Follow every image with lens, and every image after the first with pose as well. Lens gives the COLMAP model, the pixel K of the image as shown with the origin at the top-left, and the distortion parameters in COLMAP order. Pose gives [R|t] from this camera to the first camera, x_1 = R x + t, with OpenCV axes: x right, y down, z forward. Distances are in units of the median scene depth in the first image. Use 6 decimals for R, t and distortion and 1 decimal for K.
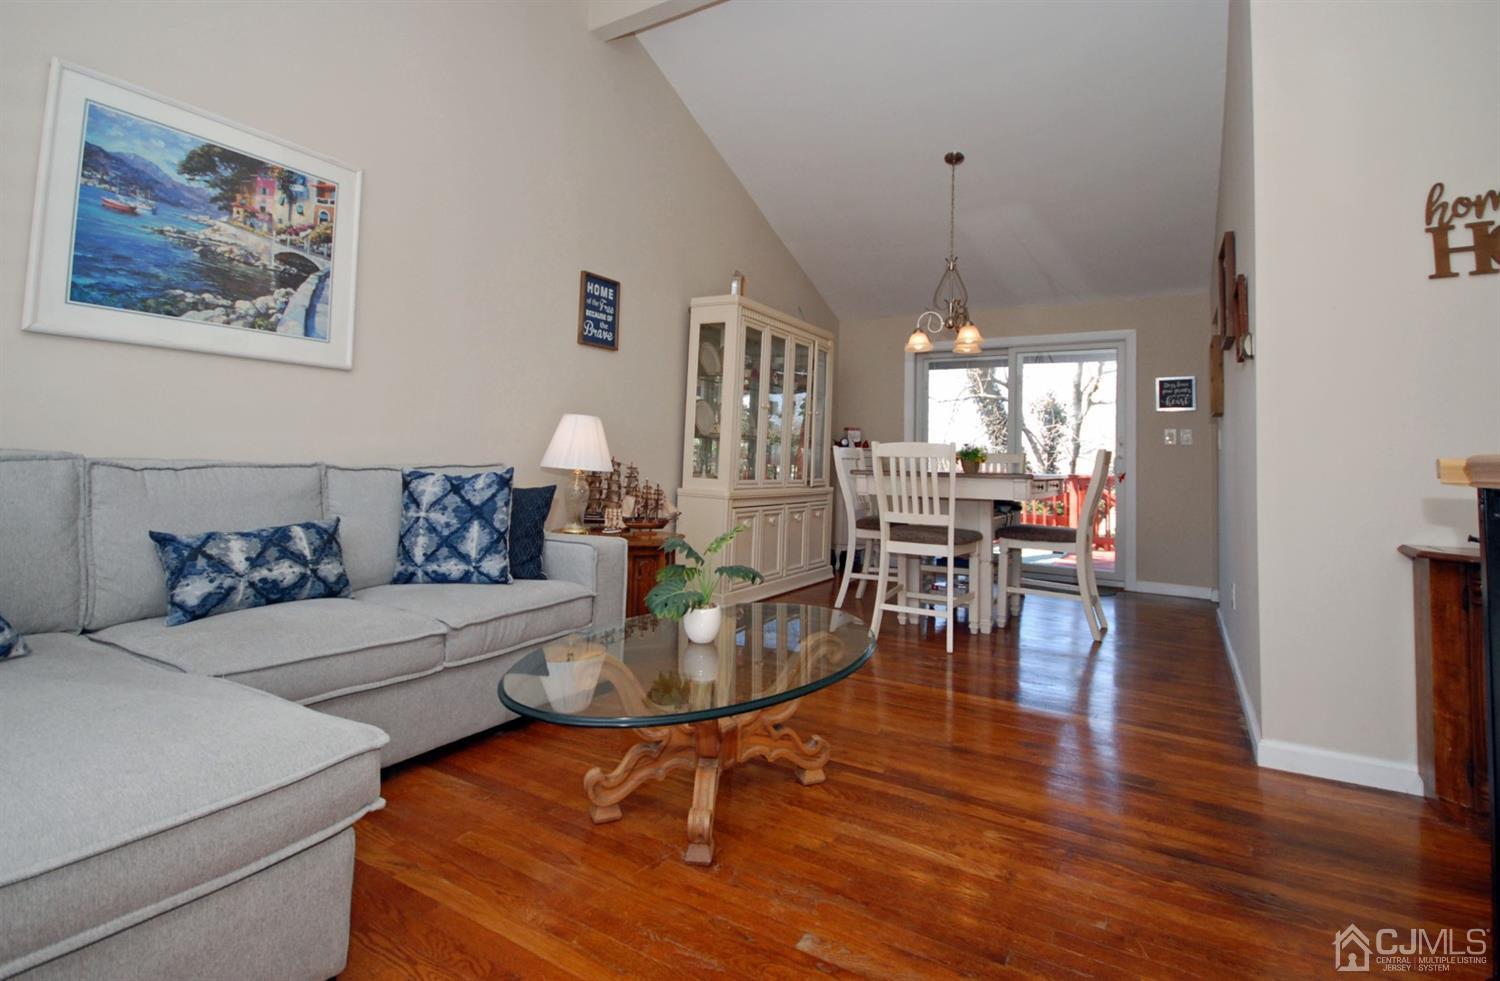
lens RADIAL K [[721.5, 0, 731.8], [0, 721.5, 421.8], [0, 0, 1]] dist [0.000345, -0.006569]
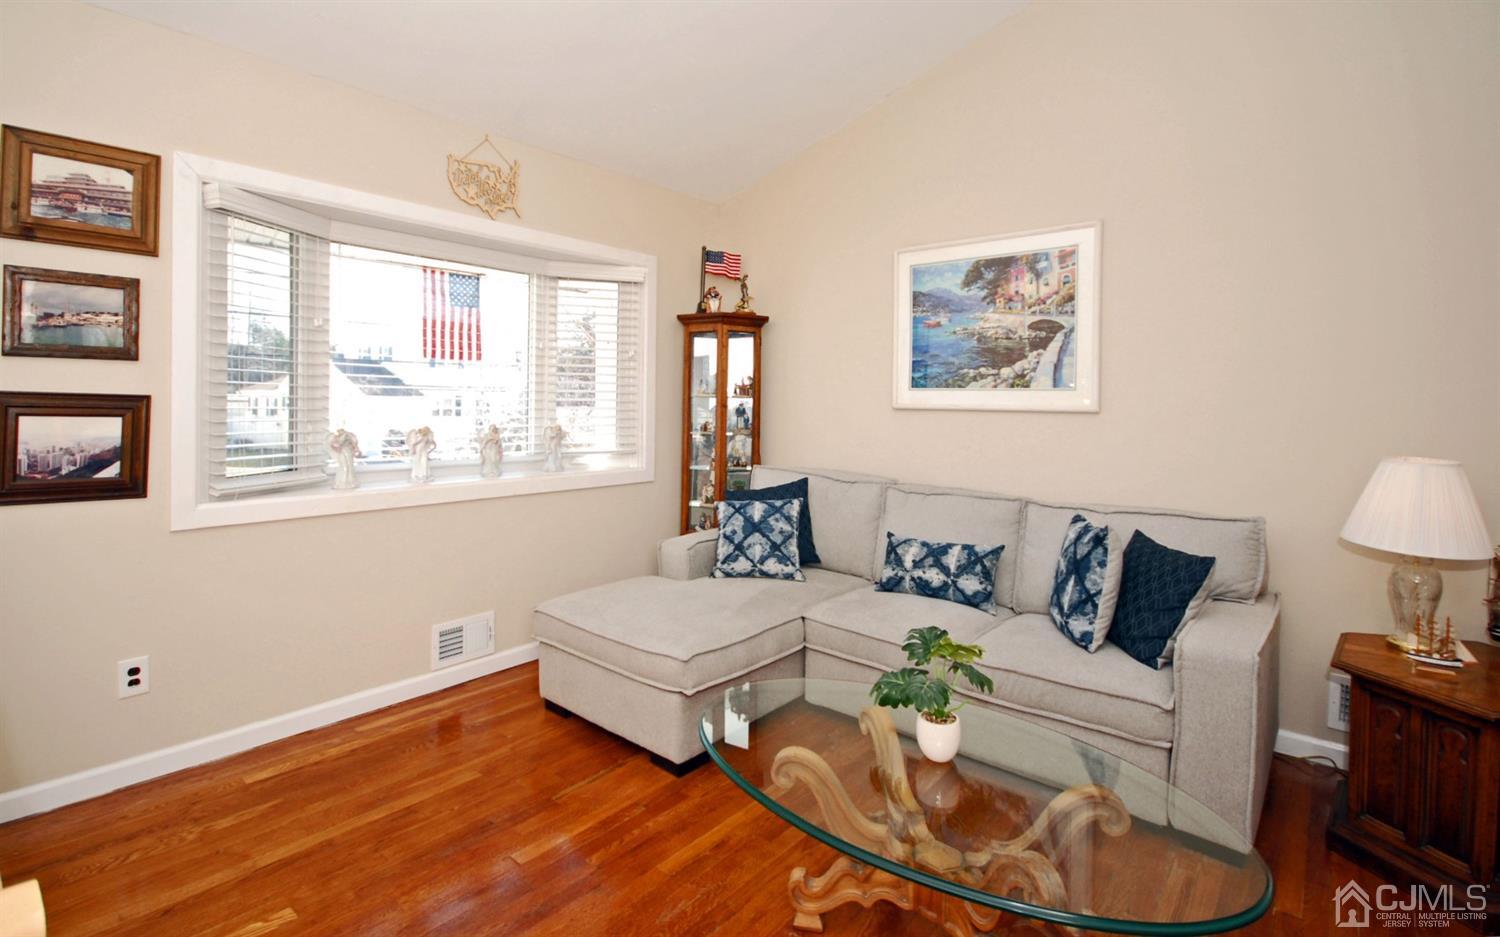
lens RADIAL K [[710.1, 0, 742.4], [0, 710.1, 403.8], [0, 0, 1]] dist [-0.000958, -0.001821]
pose [[-0.155666, -0.025731, -0.987475, 0.591731], [0.031580, 0.999020, -0.031010, -0.069143], [0.987305, -0.036012, -0.154701, 0.643359]]
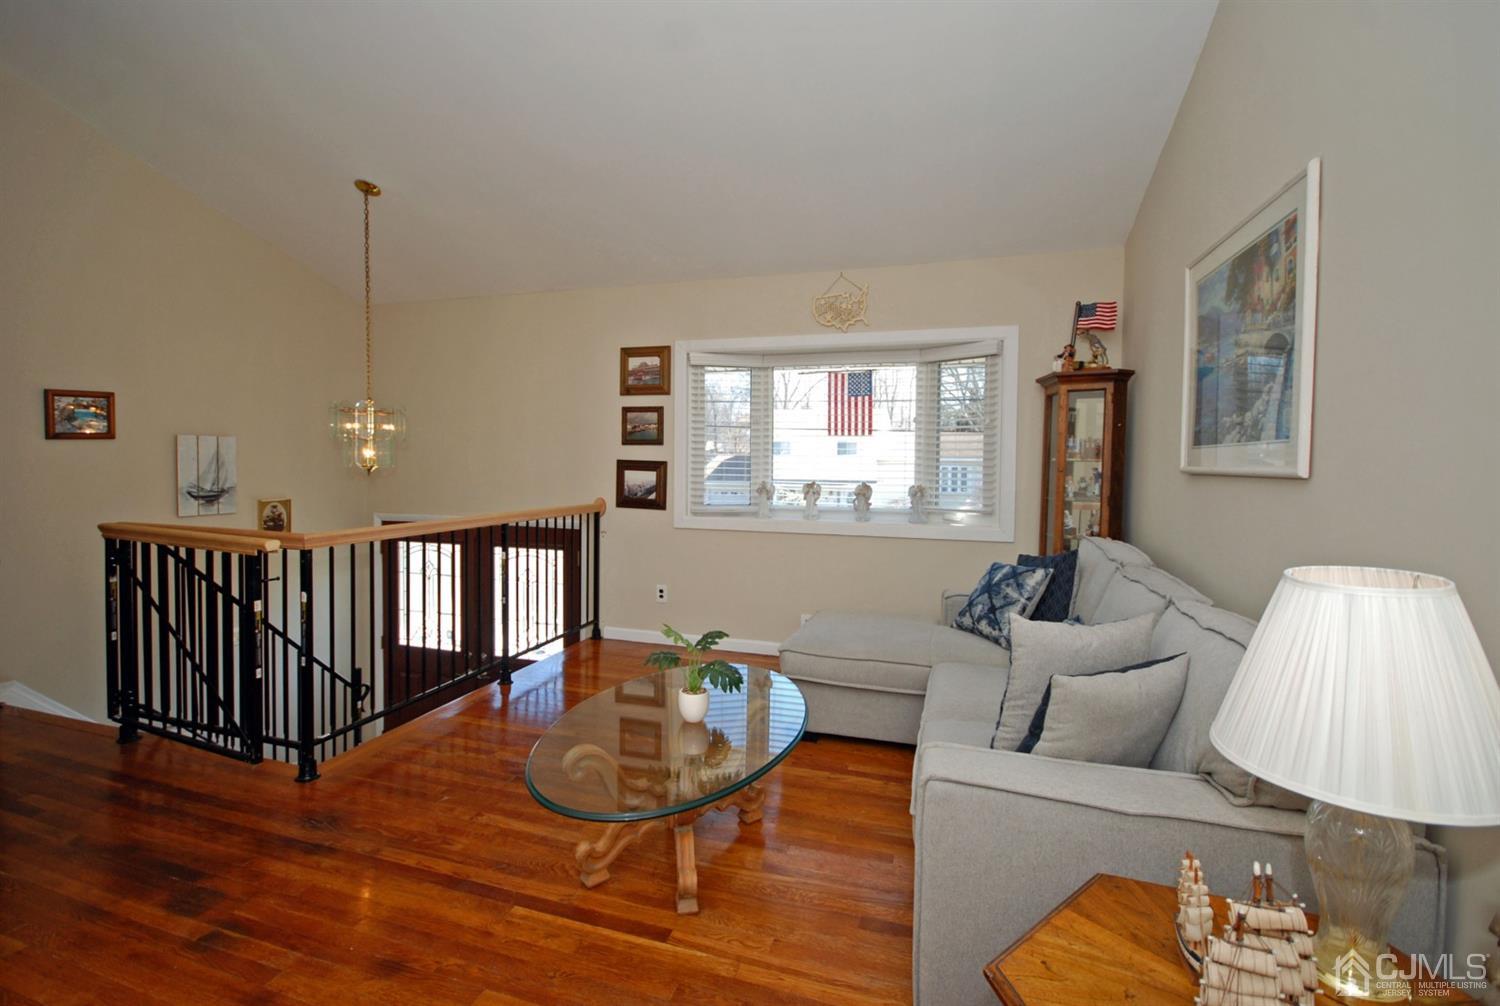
lens RADIAL K [[683.7, 0, 738.2], [0, 683.7, 482.0], [0, 0, 1]] dist [0.003175, -0.000048]
pose [[-0.971089, -0.031748, -0.236596, 0.114591], [-0.026510, 0.999329, -0.025288, -0.038886], [0.237240, -0.018285, -0.971279, 1.480395]]
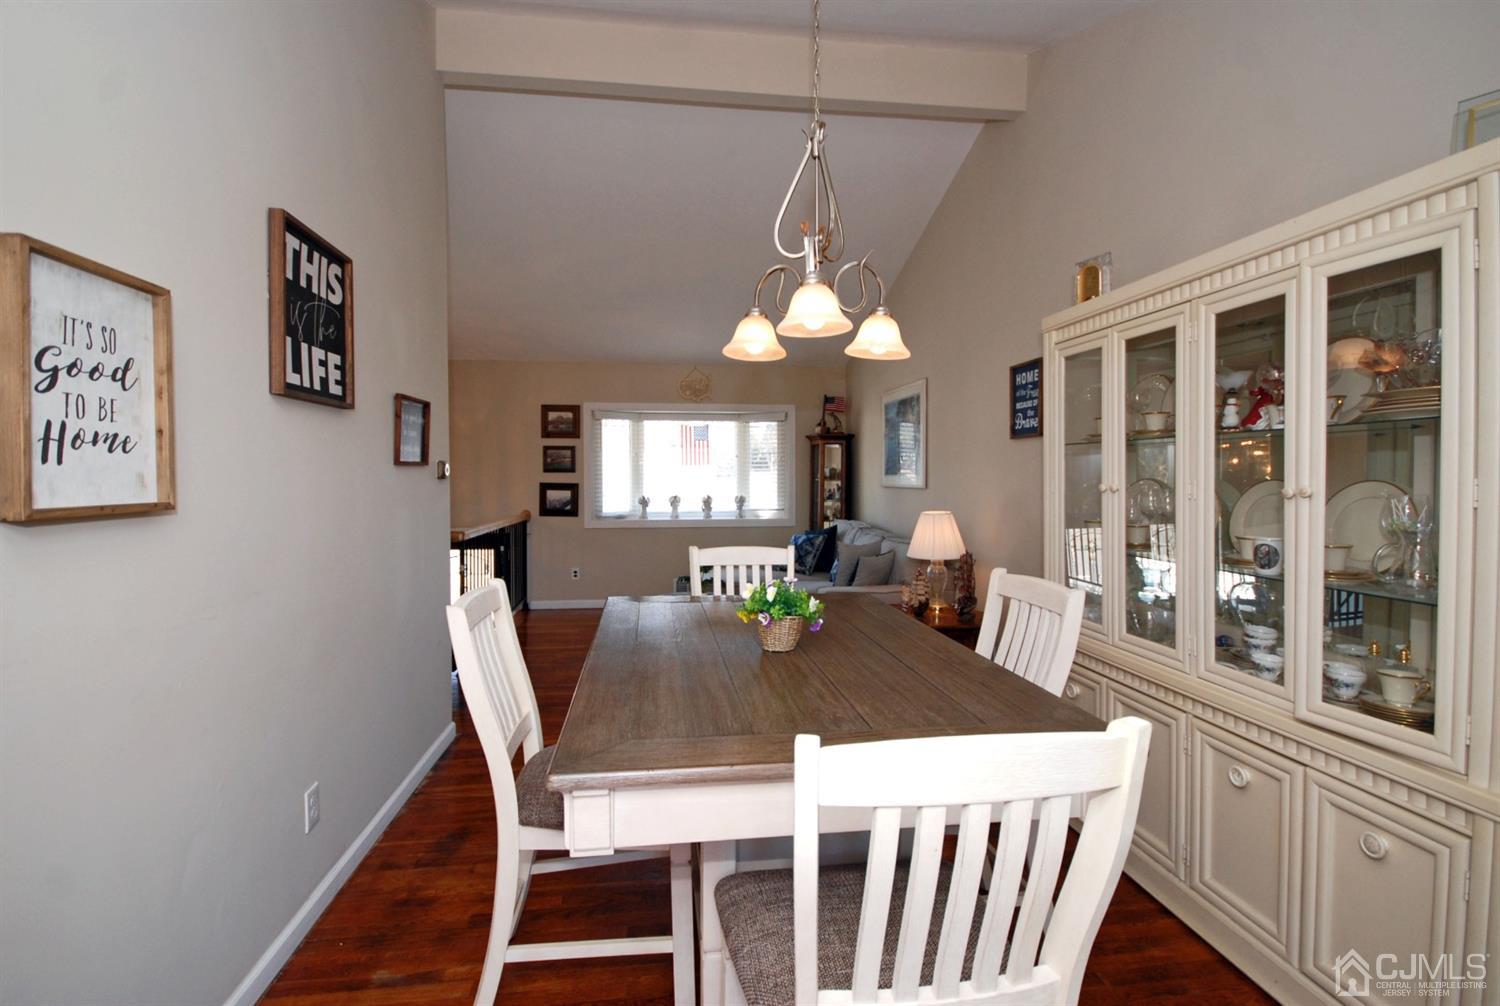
lens RADIAL K [[683.7, 0, 738.2], [0, 683.7, 482.0], [0, 0, 1]] dist [0.003175, -0.000048]
pose [[-0.784855, -0.021058, -0.619321, 0.945611], [0.010243, 0.998845, -0.046943, -0.011132], [0.619594, -0.043187, -0.783733, 2.088252]]
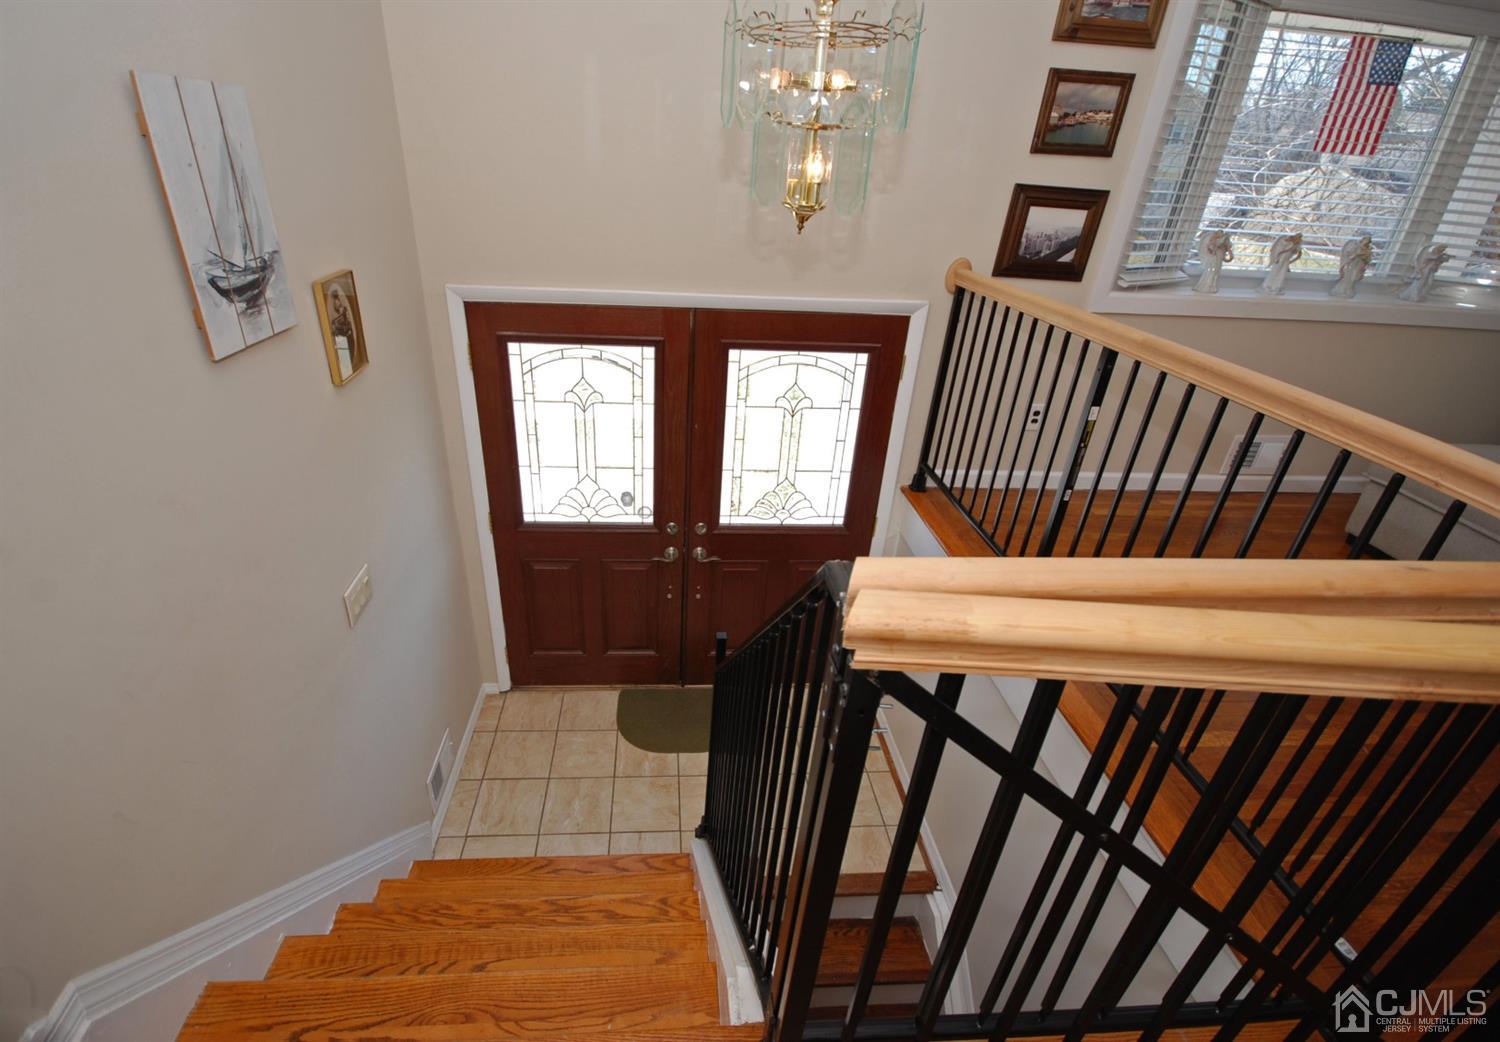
lens RADIAL K [[685.5, 0, 710.5], [0, 685.5, 524.8], [0, 0, 1]] dist [0.022763, -0.018407]
pose [[-0.813238, 0.213188, -0.541474, 0.929774], [-0.042830, 0.906028, 0.421044, -0.086007], [0.580353, 0.365601, -0.727686, 0.377780]]
